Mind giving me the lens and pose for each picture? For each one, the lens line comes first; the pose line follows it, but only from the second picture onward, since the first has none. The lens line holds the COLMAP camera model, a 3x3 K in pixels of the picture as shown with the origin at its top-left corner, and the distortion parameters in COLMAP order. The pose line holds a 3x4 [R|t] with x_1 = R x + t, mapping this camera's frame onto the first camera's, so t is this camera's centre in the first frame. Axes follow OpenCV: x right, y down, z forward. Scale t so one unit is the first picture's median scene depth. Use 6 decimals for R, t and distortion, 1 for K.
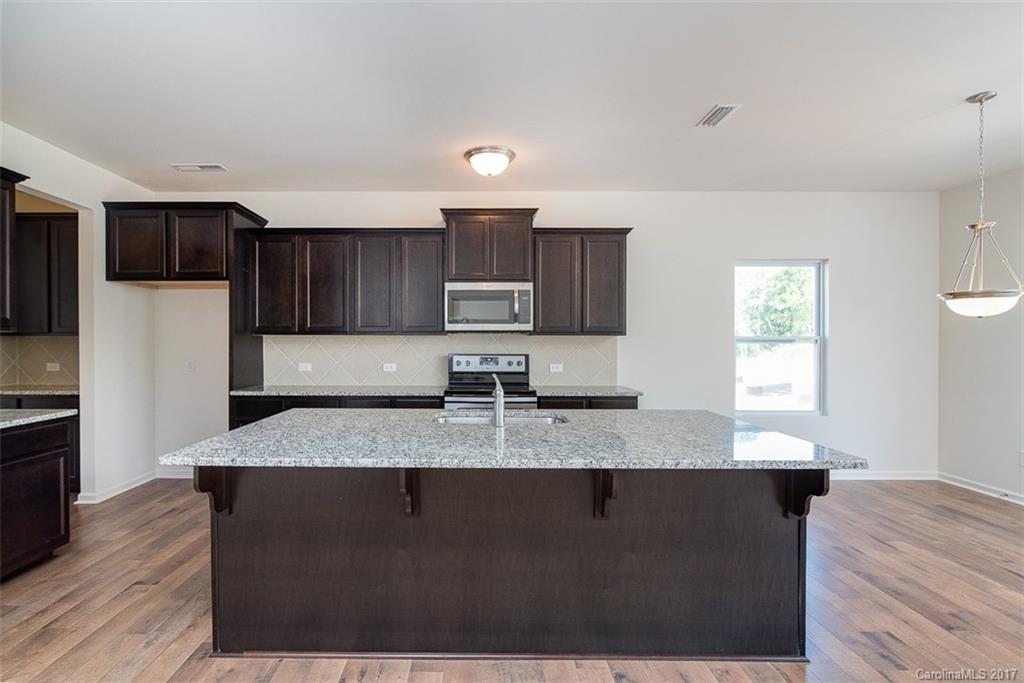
lens RADIAL K [[490.8, 0, 480.9], [0, 490.8, 347.3], [0, 0, 1]] dist [-0.002772, 0.001977]
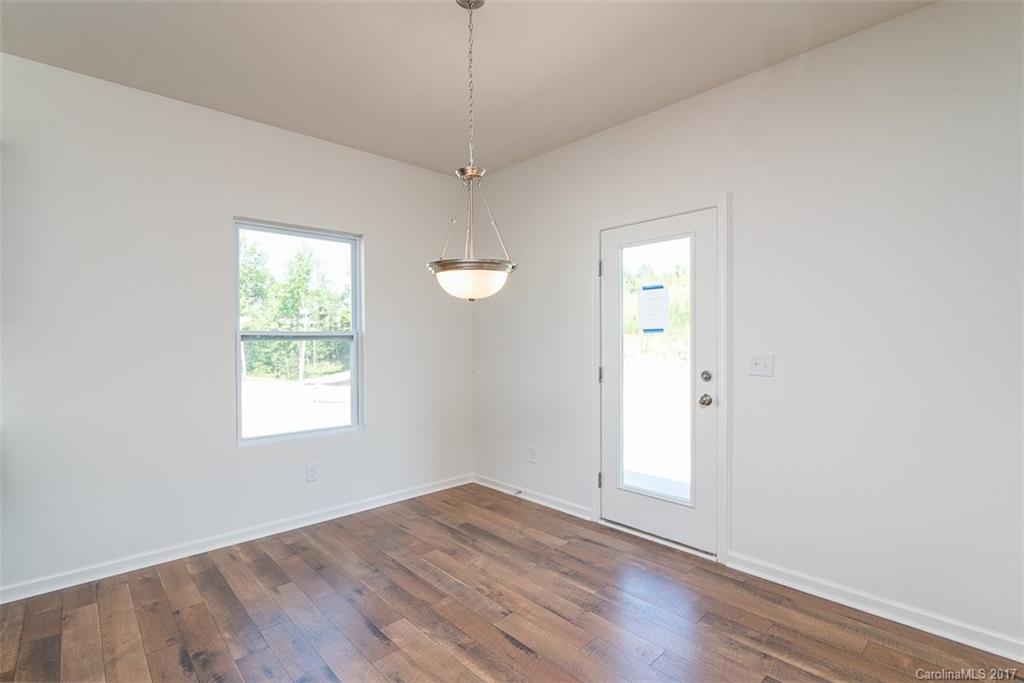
lens RADIAL K [[481.1, 0, 496.2], [0, 481.1, 344.0], [0, 0, 1]] dist [-0.017963, 0.001094]
pose [[0.745498, -0.010182, 0.666430, 0.408375], [0.012592, 0.999920, 0.001191, 0.002418], [-0.666389, 0.007504, 0.745566, 0.321081]]
